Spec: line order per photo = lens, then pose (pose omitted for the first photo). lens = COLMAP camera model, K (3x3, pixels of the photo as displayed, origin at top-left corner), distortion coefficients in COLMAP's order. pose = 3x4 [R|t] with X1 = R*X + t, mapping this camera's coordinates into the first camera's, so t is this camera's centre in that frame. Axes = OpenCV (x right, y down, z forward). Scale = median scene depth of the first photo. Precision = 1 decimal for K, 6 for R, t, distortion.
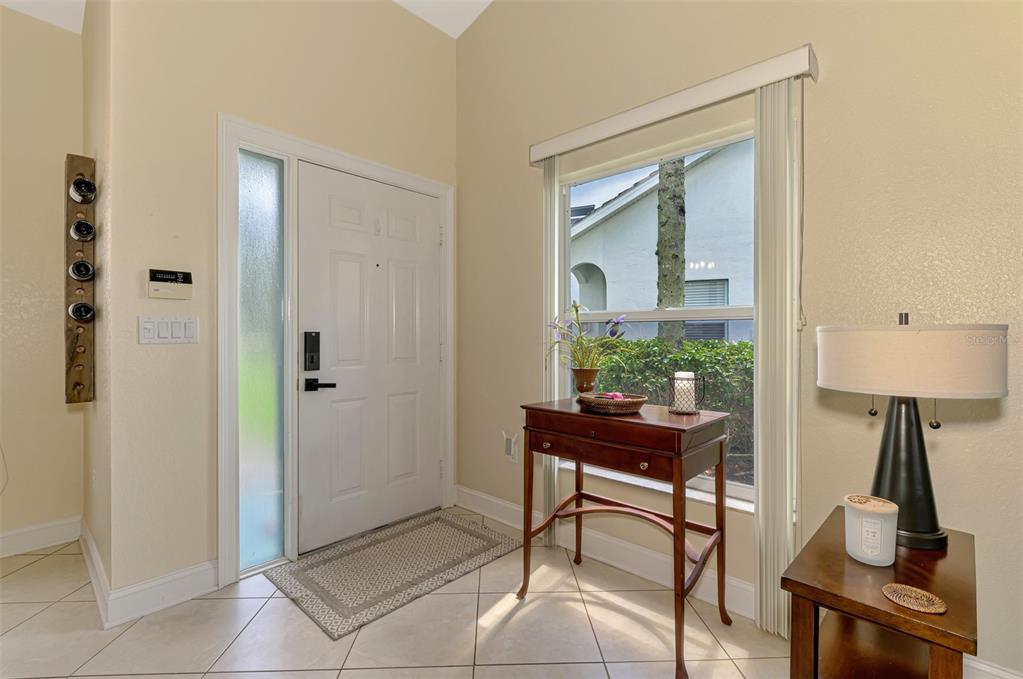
lens RADIAL K [[465.4, 0, 508.1], [0, 465.4, 336.8], [0, 0, 1]] dist [-0.000574, -0.000499]
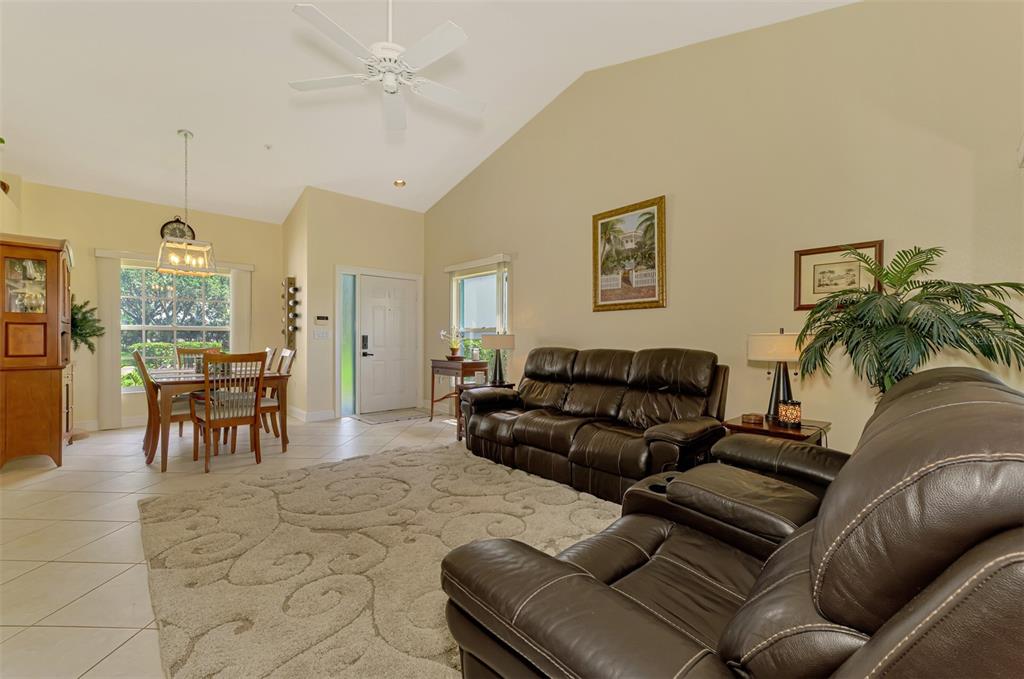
lens RADIAL K [[413.6, 0, 511.9], [0, 413.6, 341.8], [0, 0, 1]] dist [0.000499, -0.000274]
pose [[0.997977, 0.005041, -0.063372, 0.682059], [-0.004686, 0.999973, 0.005747, 0.011103], [0.063400, -0.005438, 0.997973, -1.575346]]
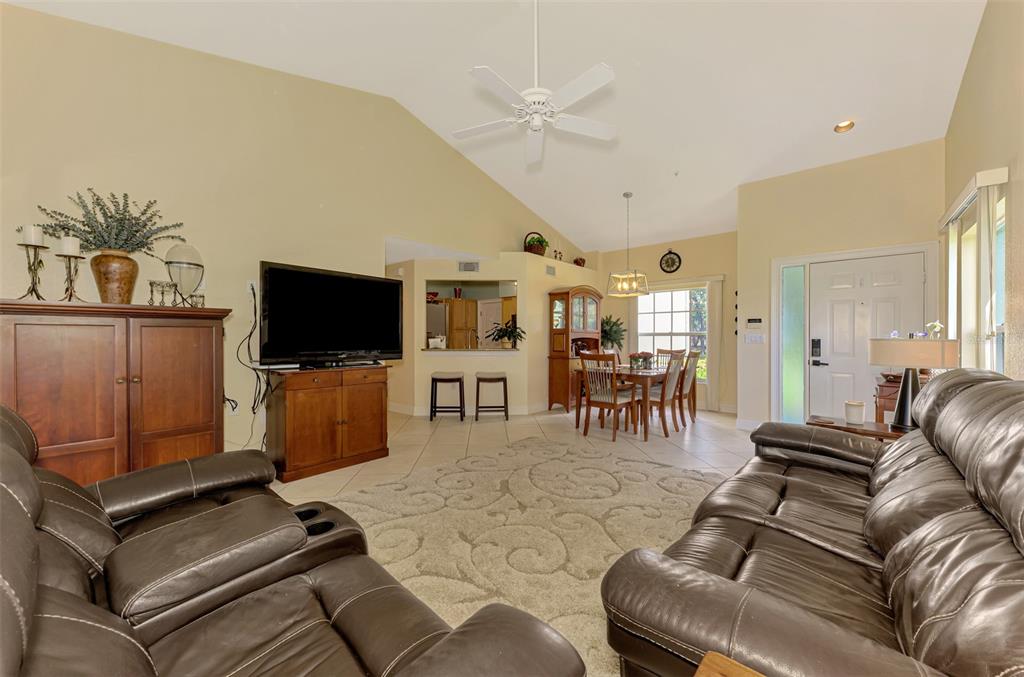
lens RADIAL K [[382.7, 0, 512.2], [0, 382.7, 340.2], [0, 0, 1]] dist [-0.000180, 0.000047]
pose [[0.031826, 0.005591, -0.999478, 1.491589], [-0.003648, 0.999978, 0.005478, -0.010874], [0.999487, 0.003472, 0.031846, -0.560587]]
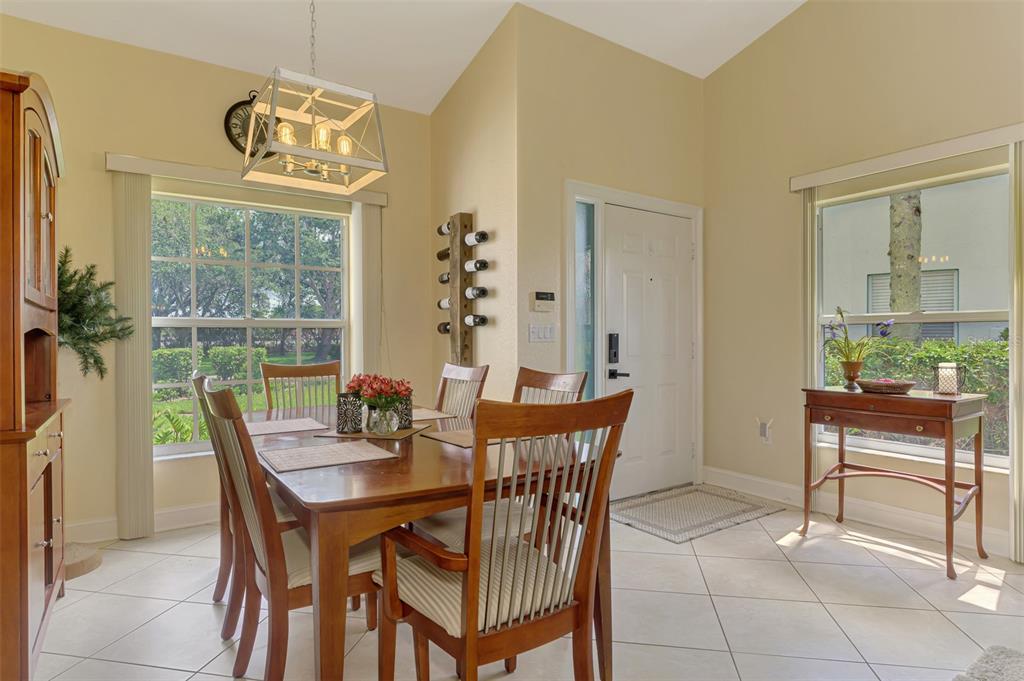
lens RADIAL K [[559.6, 0, 513.0], [0, 559.6, 341.5], [0, 0, 1]] dist [-0.003037, -0.005231]
pose [[0.976111, -0.002862, -0.217256, -0.389505], [0.003683, 0.999988, 0.003373, 0.006050], [0.217243, -0.004093, 0.976109, -0.651713]]
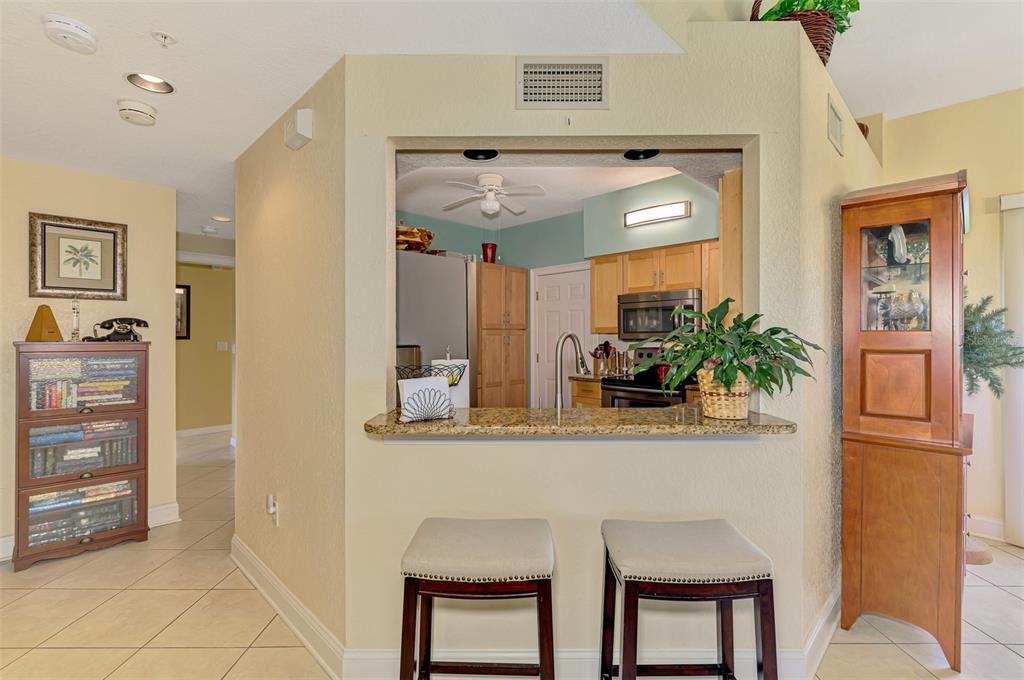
lens RADIAL K [[465.9, 0, 513.7], [0, 465.9, 336.4], [0, 0, 1]] dist [-0.000574, -0.000499]
pose [[-0.032108, 0.002458, -0.999481, -0.334084], [0.001480, 0.999996, 0.002412, -0.073484], [0.999483, -0.001402, -0.032112, -0.830352]]
